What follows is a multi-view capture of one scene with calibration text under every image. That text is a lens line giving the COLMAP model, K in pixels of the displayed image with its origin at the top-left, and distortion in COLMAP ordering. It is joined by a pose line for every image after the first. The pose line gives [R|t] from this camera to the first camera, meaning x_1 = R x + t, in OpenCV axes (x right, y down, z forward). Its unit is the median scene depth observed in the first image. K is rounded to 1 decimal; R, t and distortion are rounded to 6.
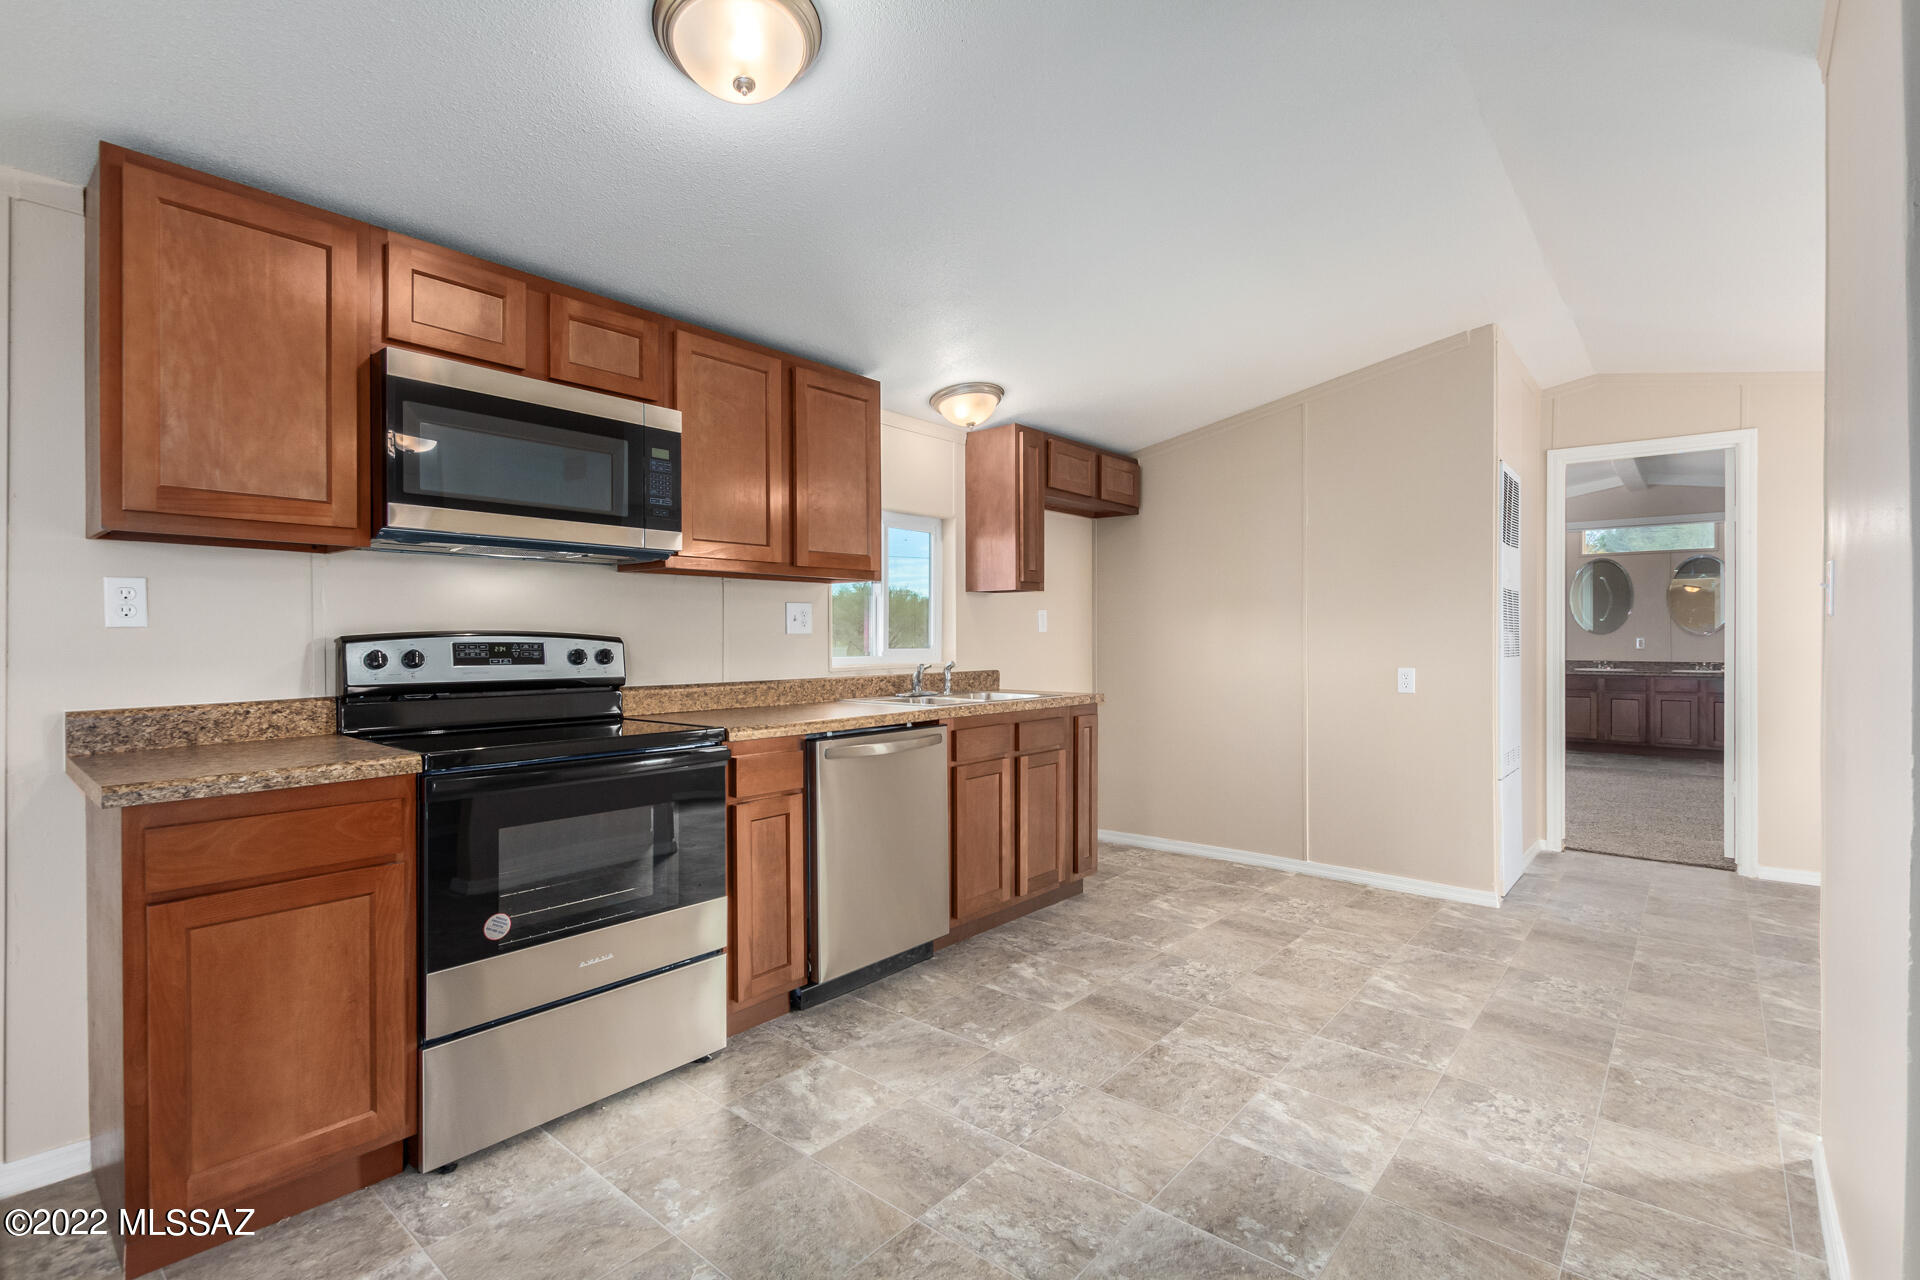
lens RADIAL K [[906.9, 0, 911.6], [0, 906.9, 636.4], [0, 0, 1]] dist [0.028823, -0.000011]
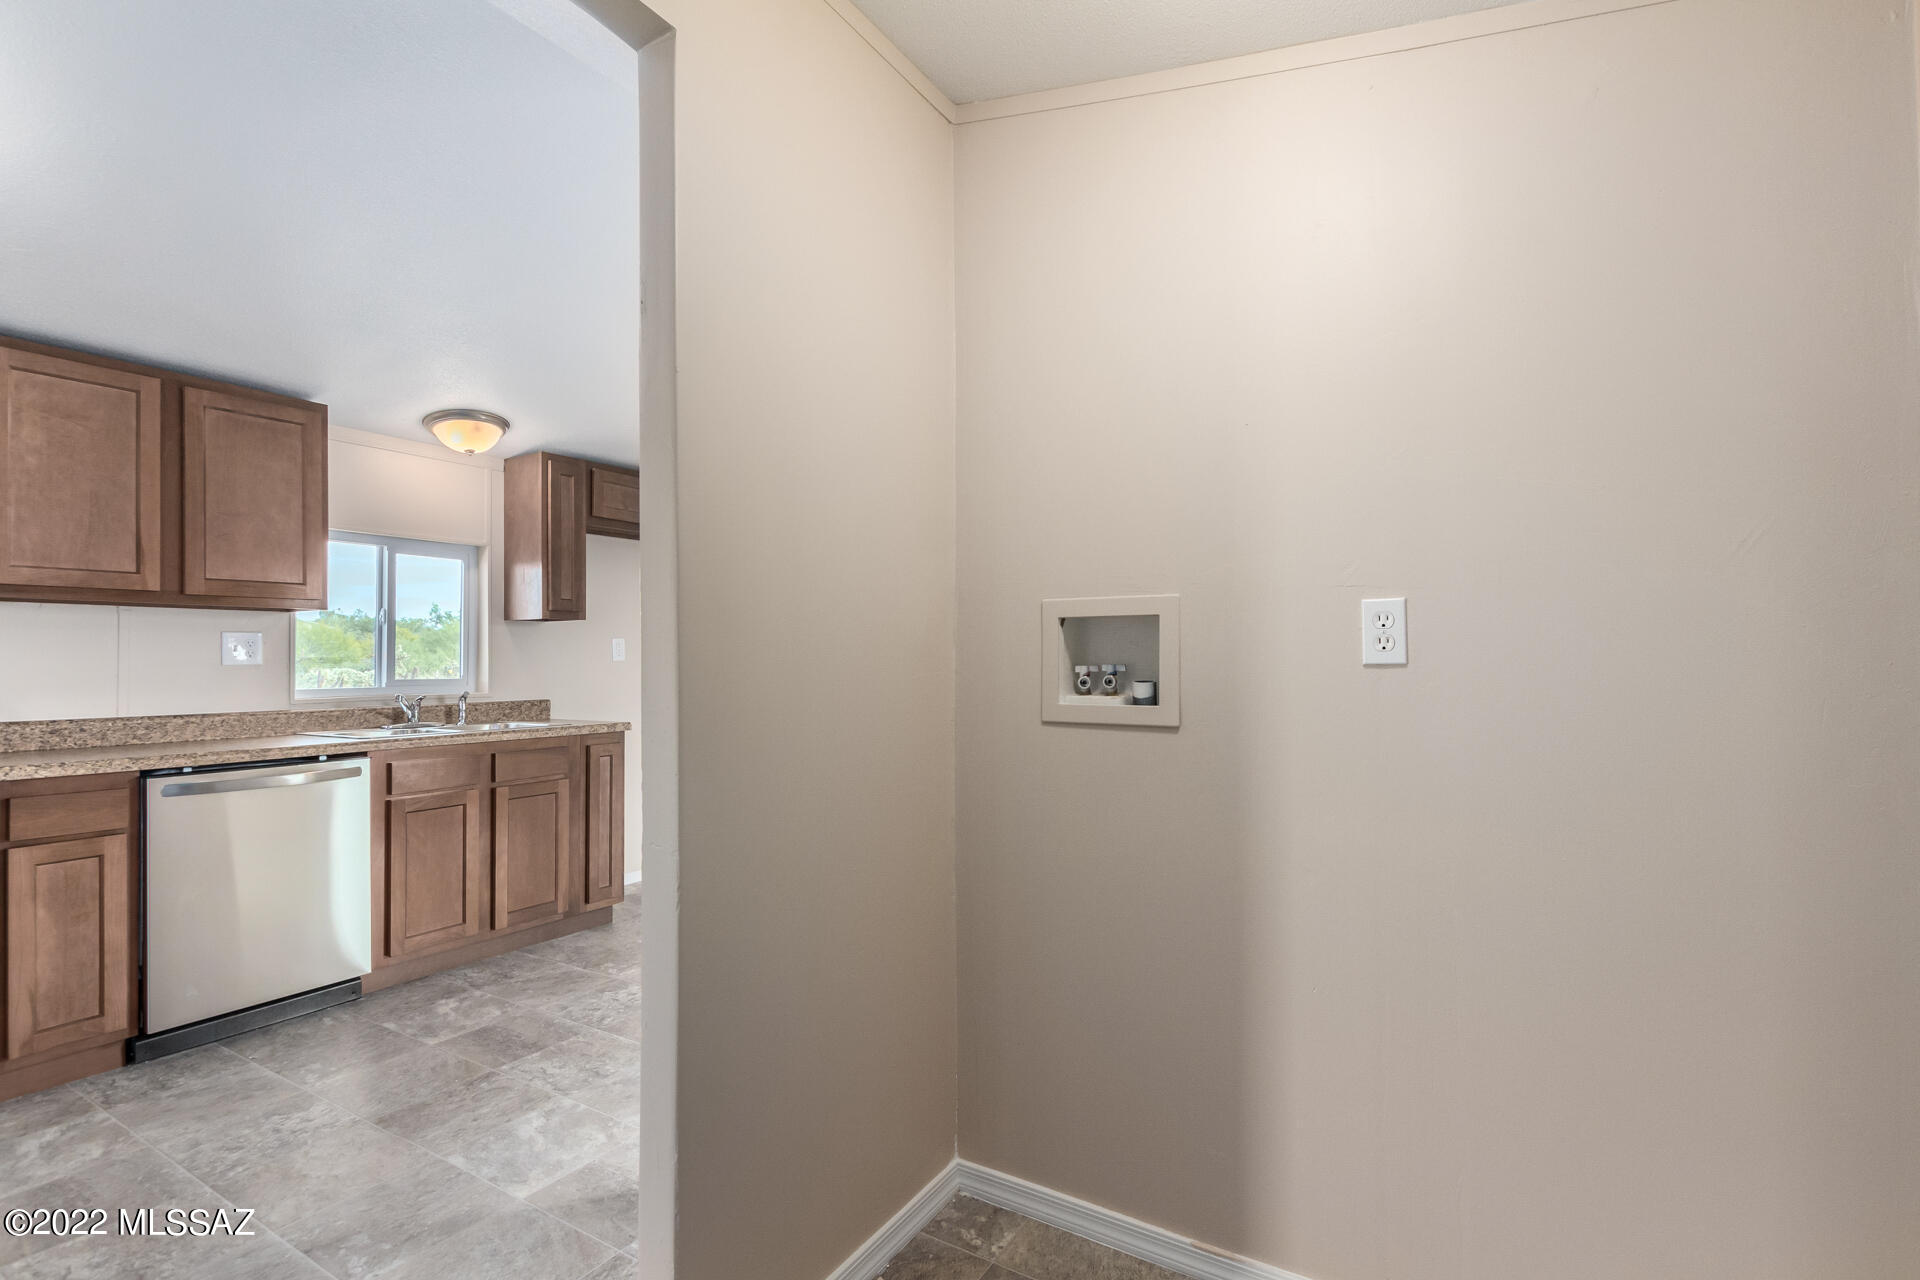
lens RADIAL K [[904.8, 0, 960.0], [0, 904.8, 640.0], [0, 0, 1]] dist [-0.053143, 0.014765]
pose [[0.981352, -0.001286, 0.192215, 0.443302], [0.005793, 0.999721, -0.022890, -0.003055], [-0.192132, 0.023577, 0.981086, -0.049044]]
